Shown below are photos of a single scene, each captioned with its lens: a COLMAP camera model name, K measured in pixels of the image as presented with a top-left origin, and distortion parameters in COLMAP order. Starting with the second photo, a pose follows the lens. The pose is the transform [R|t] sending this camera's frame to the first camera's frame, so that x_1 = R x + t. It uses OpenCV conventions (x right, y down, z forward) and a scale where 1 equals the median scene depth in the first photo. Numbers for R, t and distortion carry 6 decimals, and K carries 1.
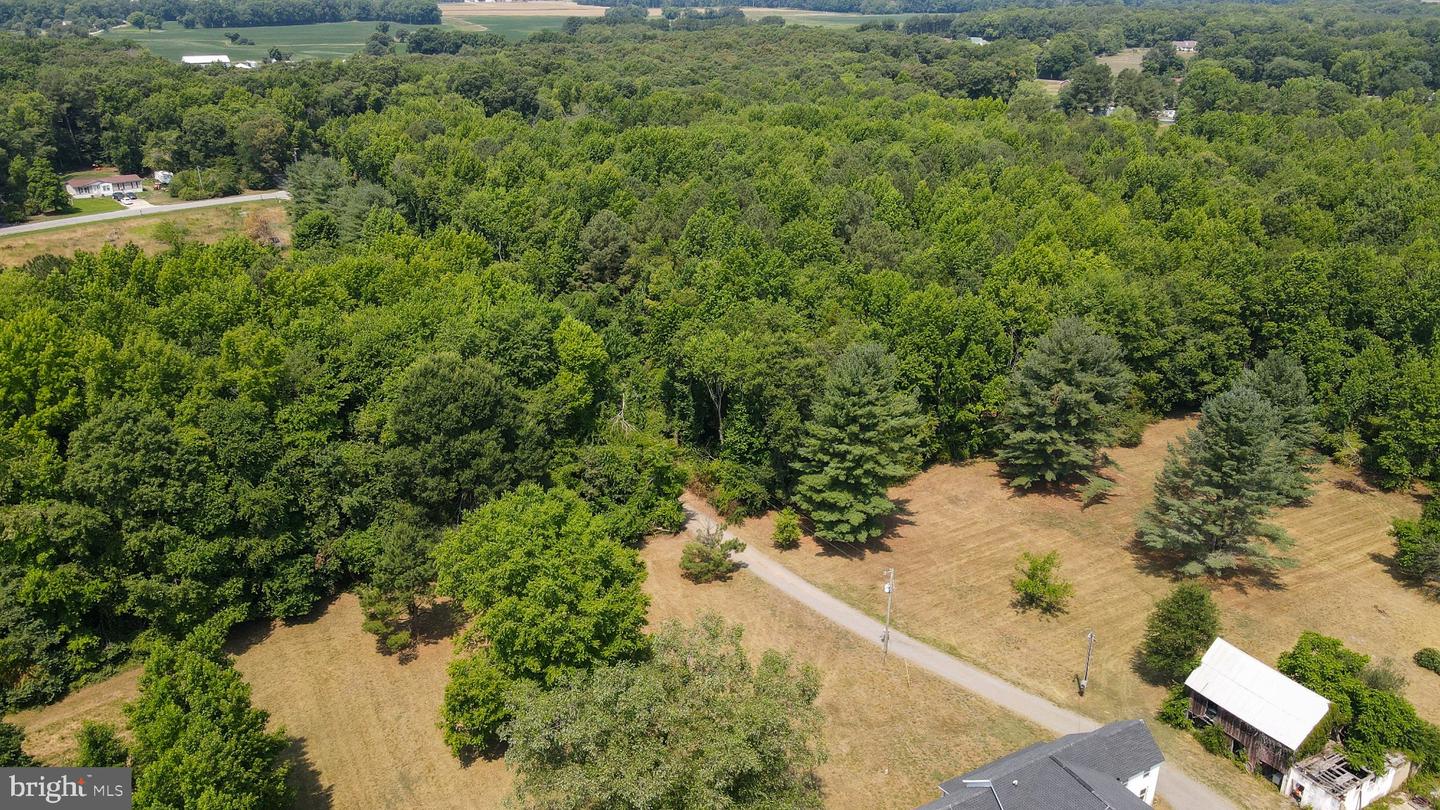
lens RADIAL K [[1057.8, 0, 718.0], [0, 1057.8, 411.1], [0, 0, 1]] dist [0.006874, 0.020783]
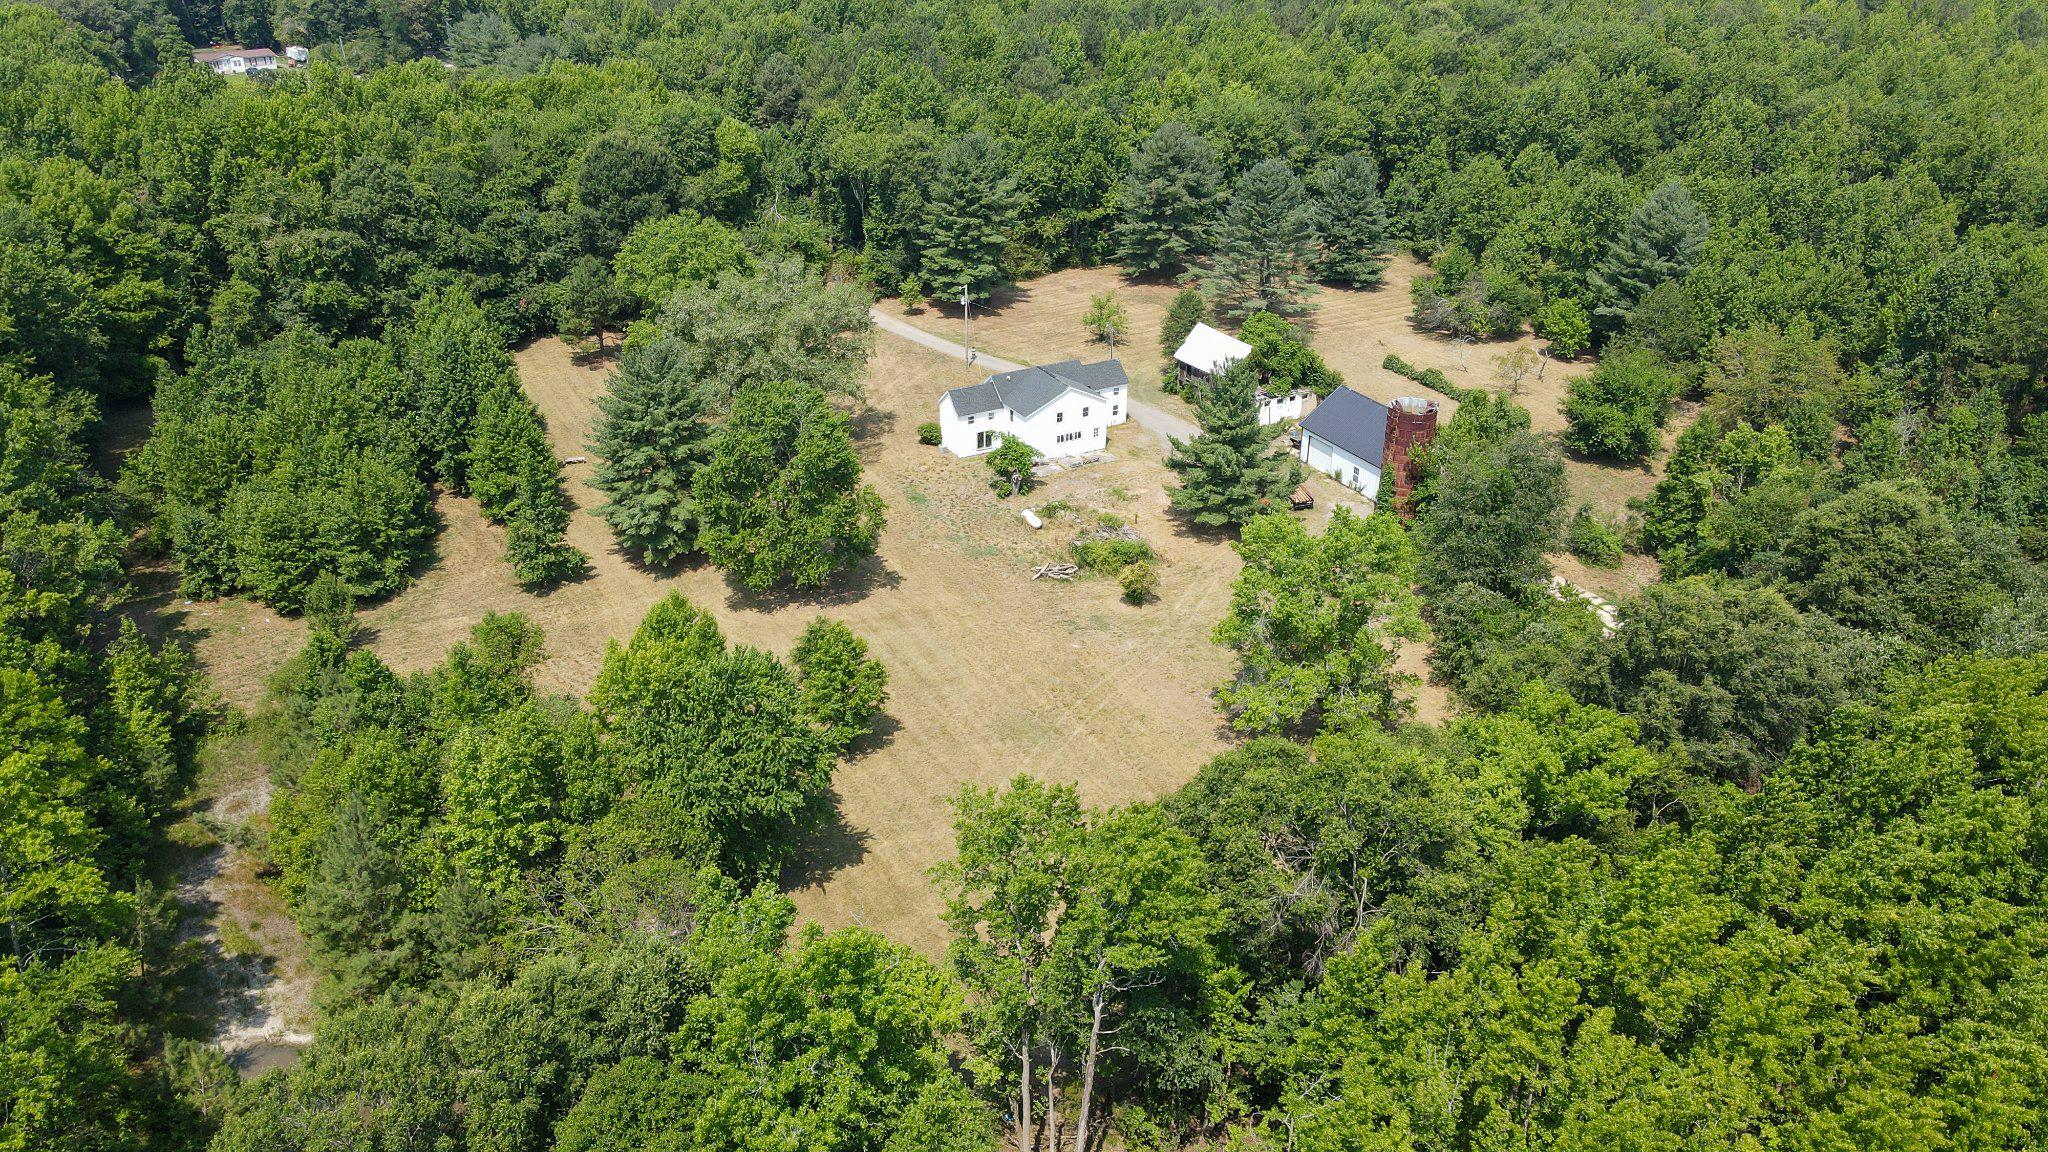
lens RADIAL K [[1504.5, 0, 1023.9], [0, 1504.5, 607.7], [0, 0, 1]] dist [0.006874, 0.020783]
pose [[0.999982, -0.004917, -0.003489, 0.203359], [0.005235, 0.995187, 0.097854, 0.308159], [0.002991, -0.097871, 0.995195, -0.746864]]
